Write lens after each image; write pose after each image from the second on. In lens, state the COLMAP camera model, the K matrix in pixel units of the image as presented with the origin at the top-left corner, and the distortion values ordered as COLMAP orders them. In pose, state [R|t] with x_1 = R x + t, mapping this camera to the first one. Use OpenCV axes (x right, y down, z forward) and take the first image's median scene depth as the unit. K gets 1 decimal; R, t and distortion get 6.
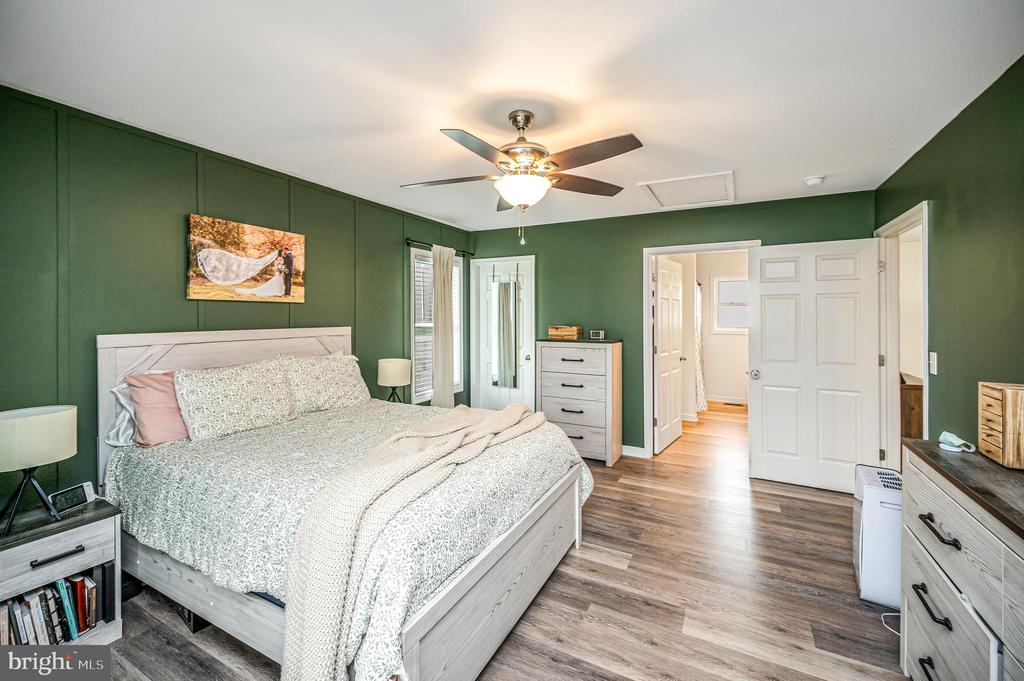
lens RADIAL K [[425.2, 0, 527.1], [0, 425.2, 315.7], [0, 0, 1]] dist [0.003500, -0.001798]
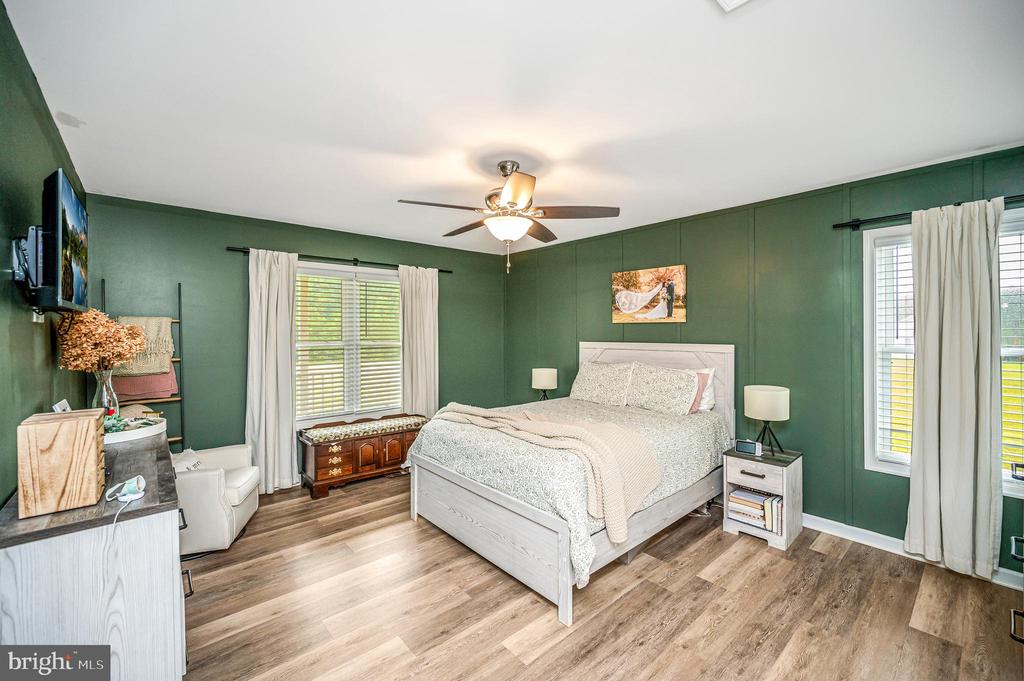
lens RADIAL K [[425.2, 0, 509.1], [0, 425.2, 332.9], [0, 0, 1]] dist [0.003500, -0.001798]
pose [[-0.388160, 0.002788, -0.921588, 0.837415], [-0.001144, 0.999993, 0.003507, -0.004846], [0.921591, 0.002416, -0.388154, 1.134116]]
